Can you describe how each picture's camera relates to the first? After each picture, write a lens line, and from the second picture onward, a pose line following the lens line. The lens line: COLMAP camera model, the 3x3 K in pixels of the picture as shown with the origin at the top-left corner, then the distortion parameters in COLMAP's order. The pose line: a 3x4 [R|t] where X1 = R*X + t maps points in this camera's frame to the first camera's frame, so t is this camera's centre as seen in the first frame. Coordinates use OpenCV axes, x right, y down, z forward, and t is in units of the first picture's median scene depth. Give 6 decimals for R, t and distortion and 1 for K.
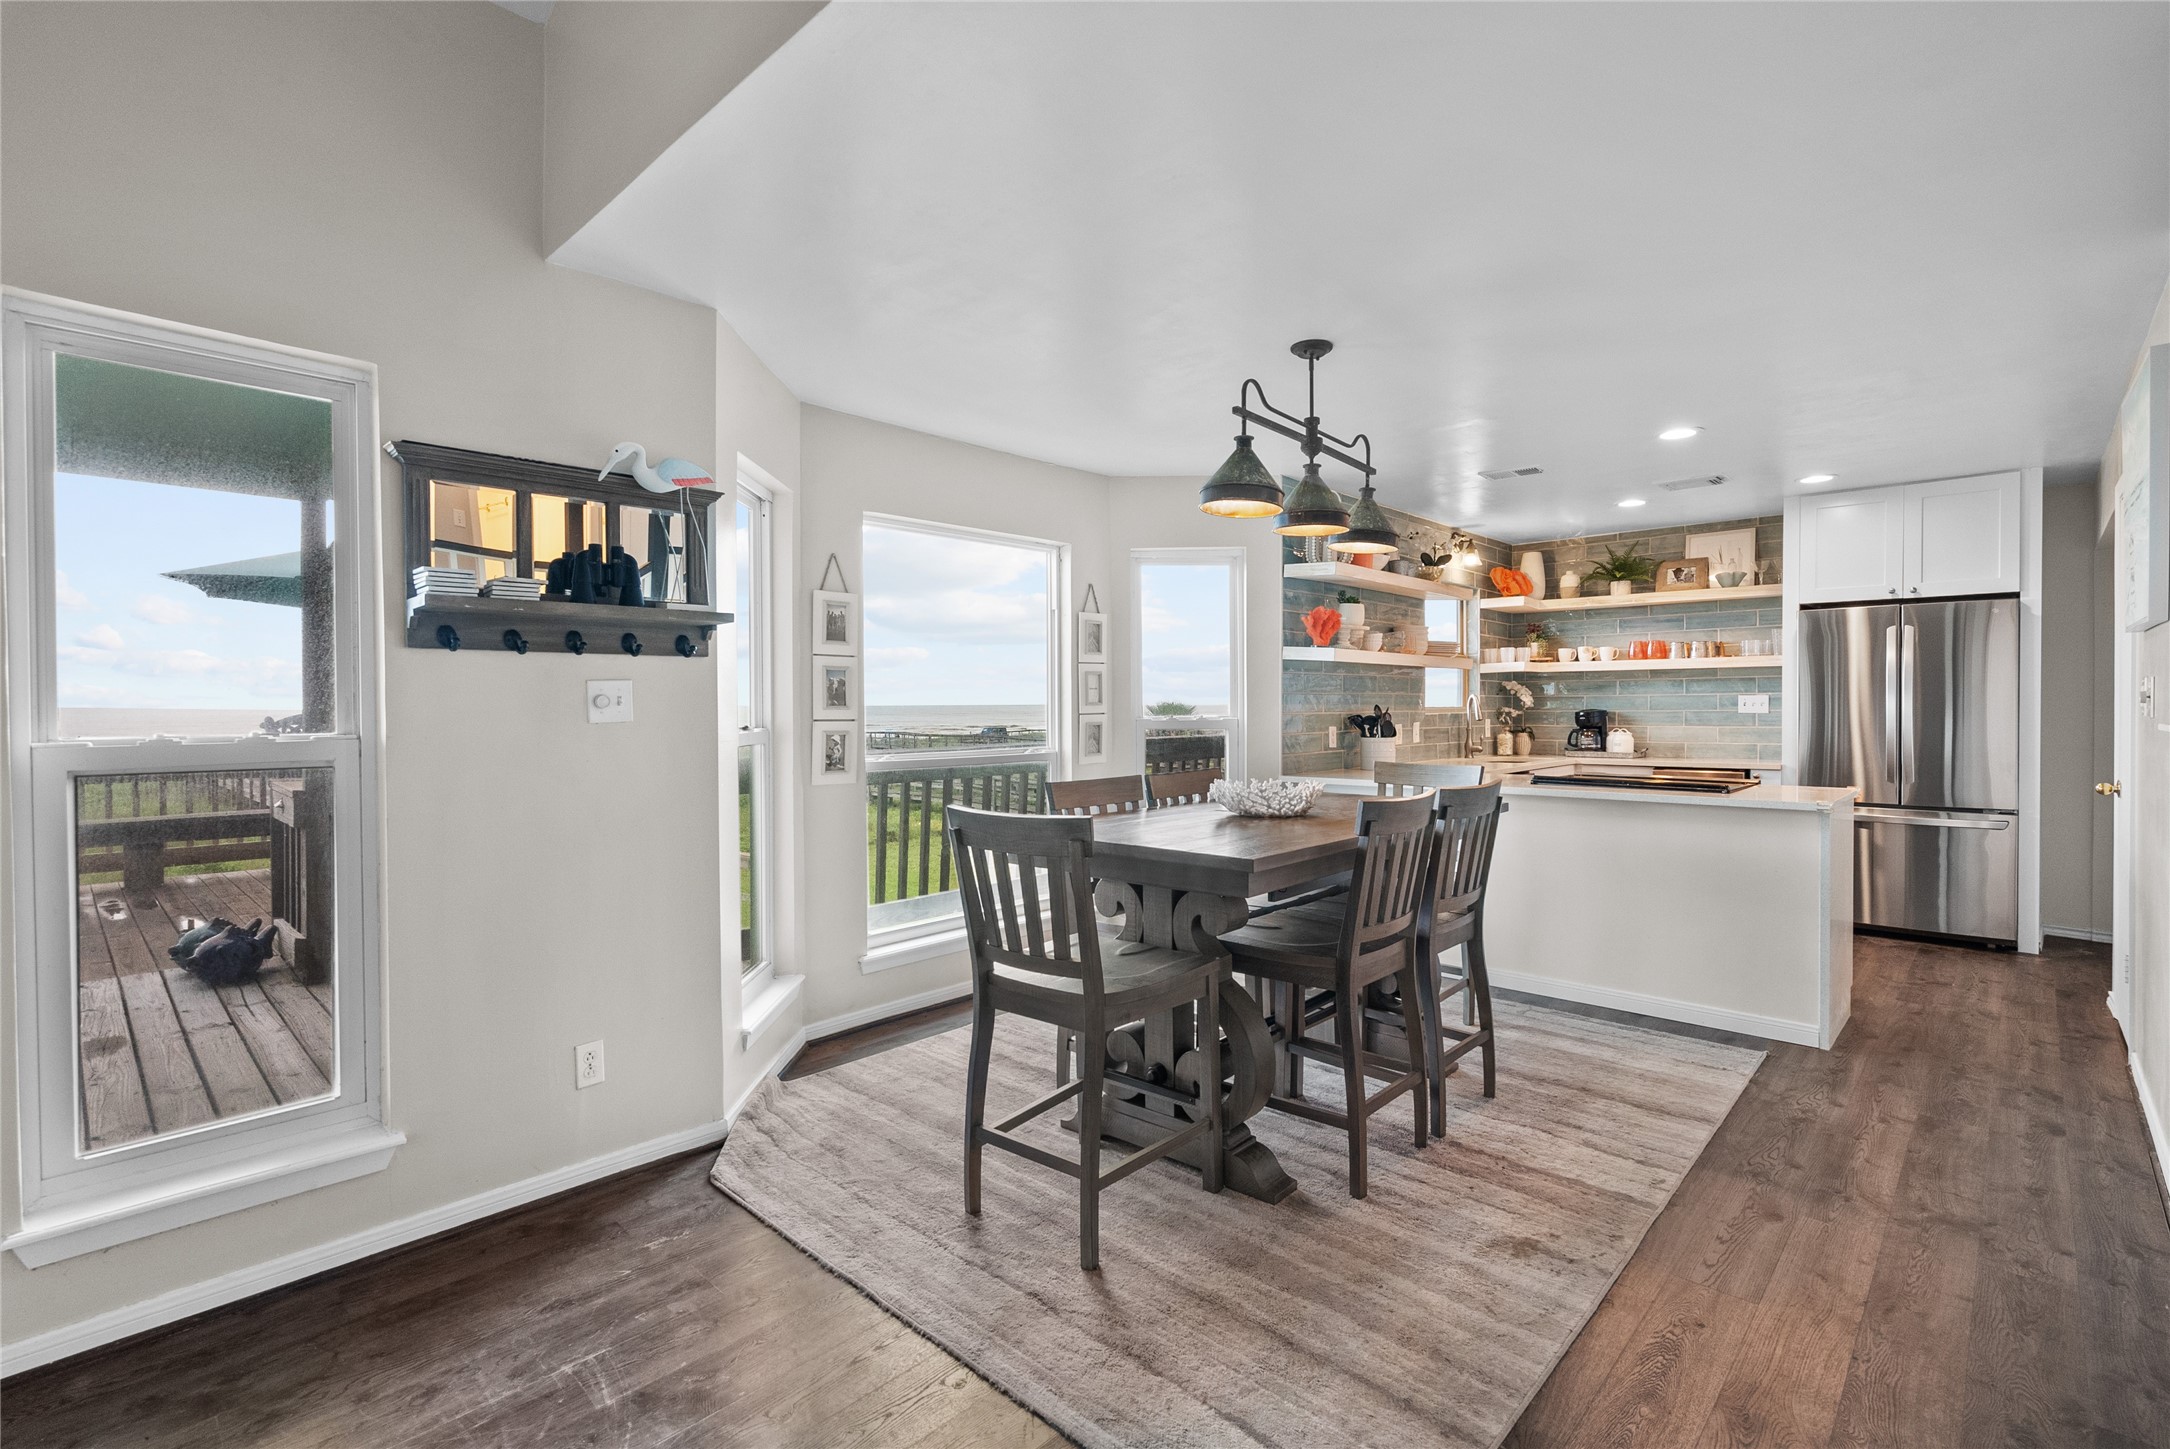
lens RADIAL K [[984.2, 0, 1091.6], [0, 984.2, 711.3], [0, 0, 1]] dist [-0.003839, 0.003084]
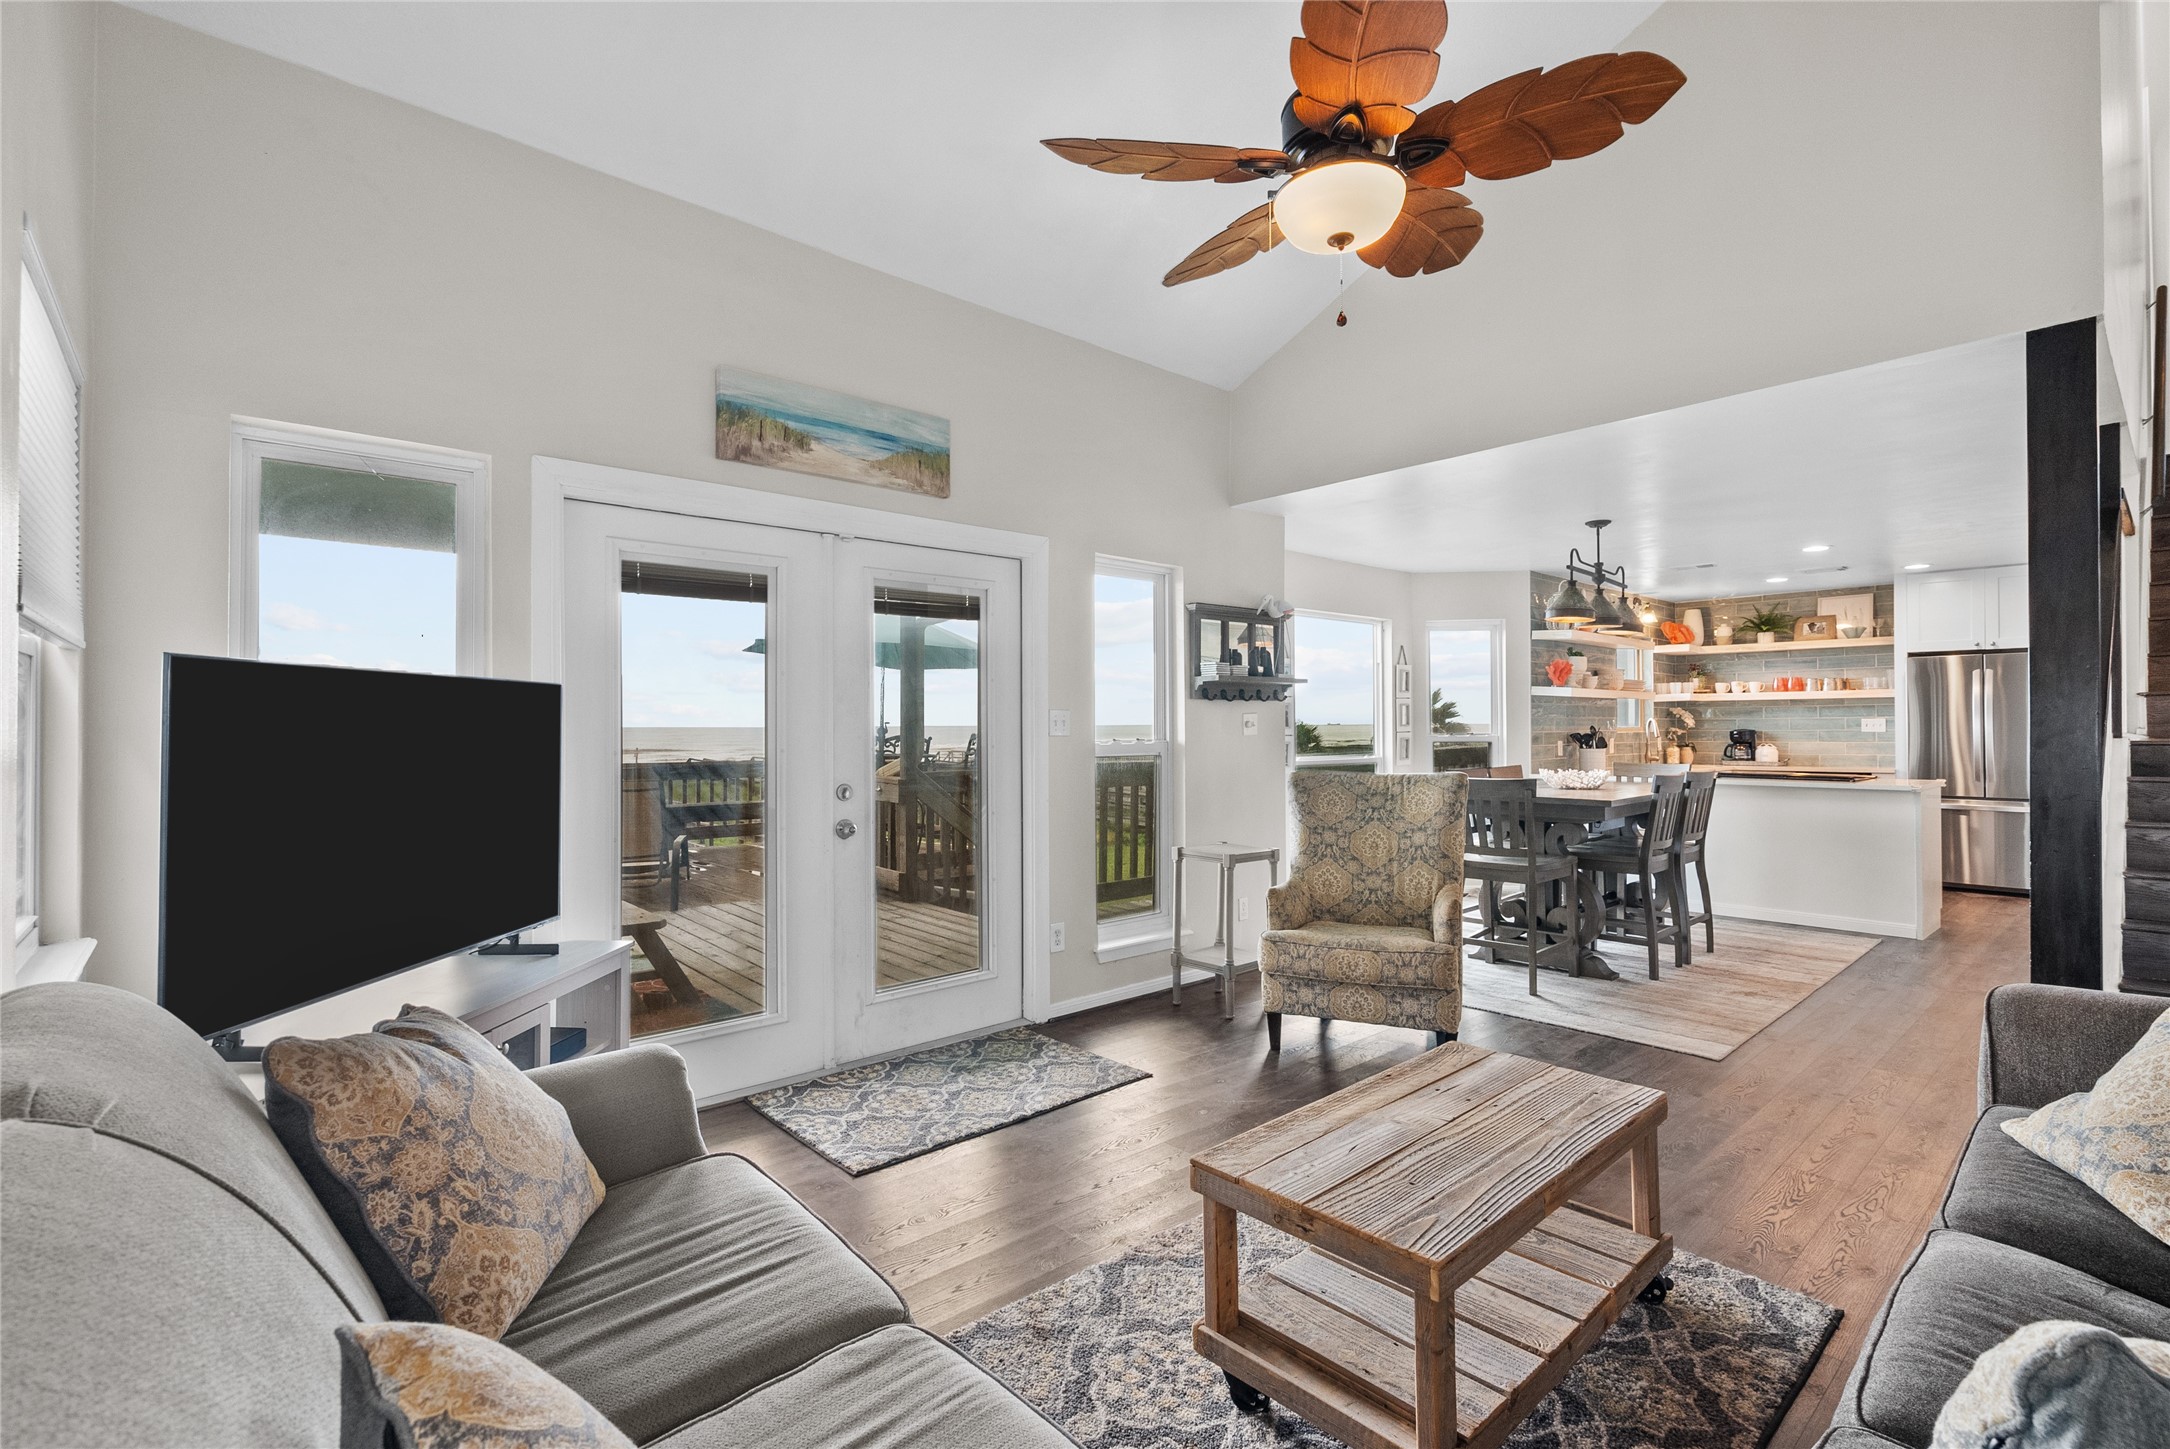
lens RADIAL K [[984.2, 0, 1089.6], [0, 984.2, 711.8], [0, 0, 1]] dist [-0.003839, 0.003084]
pose [[0.996351, -0.001170, -0.085347, -0.319783], [-0.000520, 0.999804, -0.019769, 0.001687], [0.085353, 0.019741, 0.996155, -0.492491]]
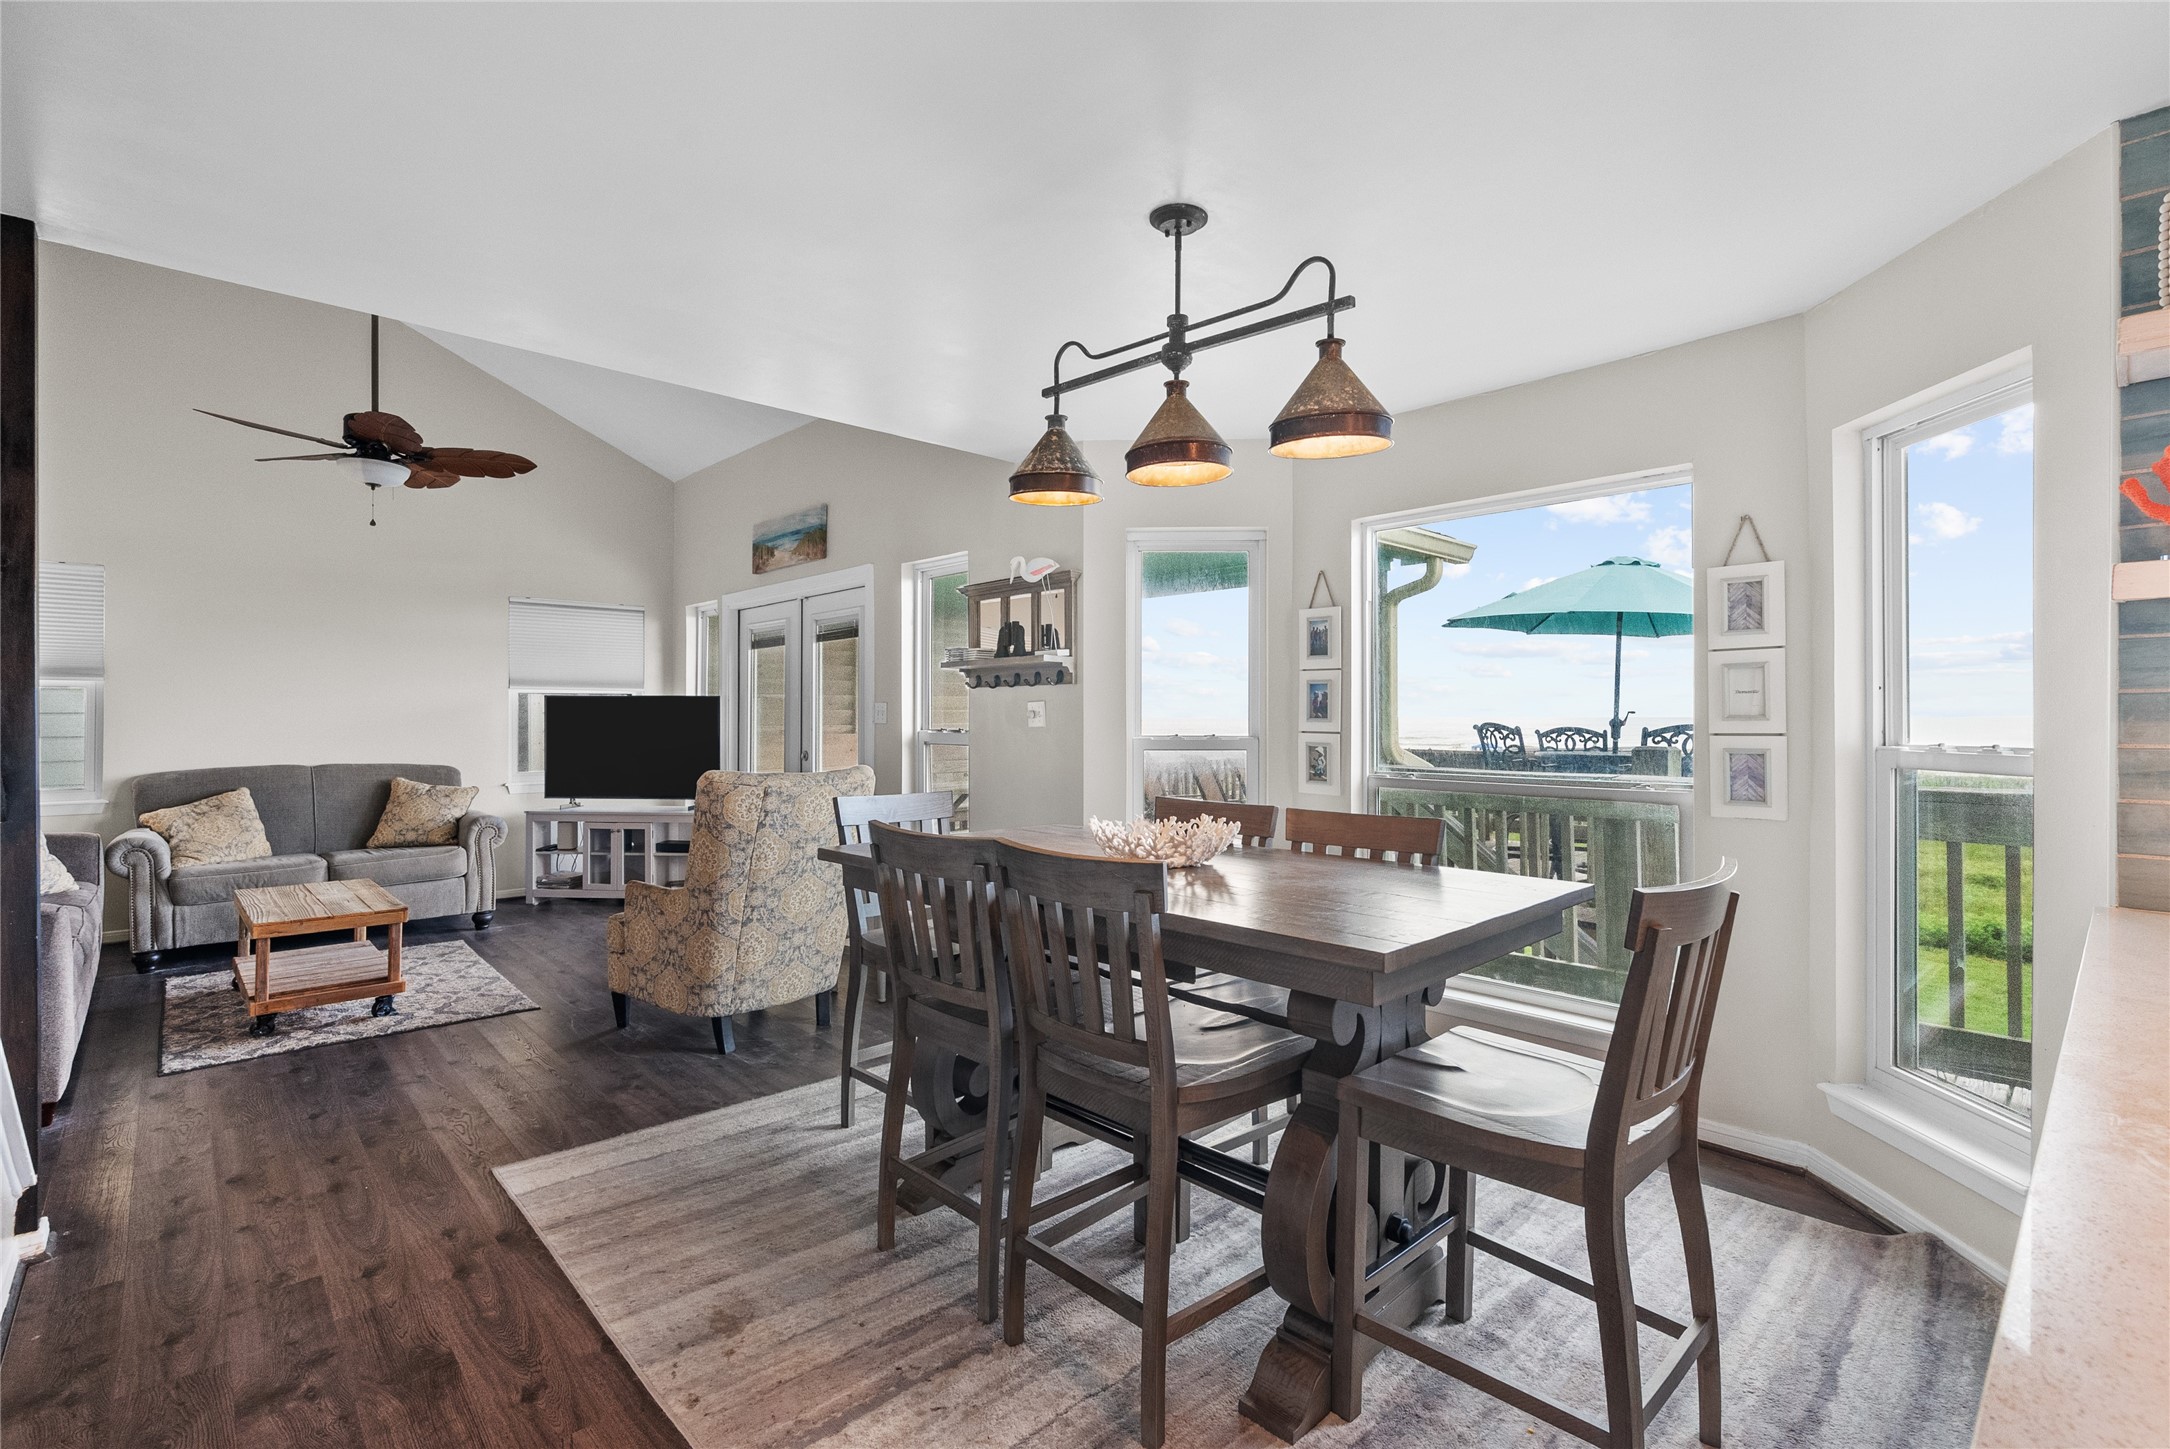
lens RADIAL K [[984.2, 0, 1088.1], [0, 984.2, 714.1], [0, 0, 1]] dist [-0.003839, 0.003084]
pose [[-0.062241, 0.001586, -0.998060, 0.562796], [-0.006487, 0.999977, 0.001993, -0.007527], [0.998040, 0.006599, -0.062229, 0.590446]]
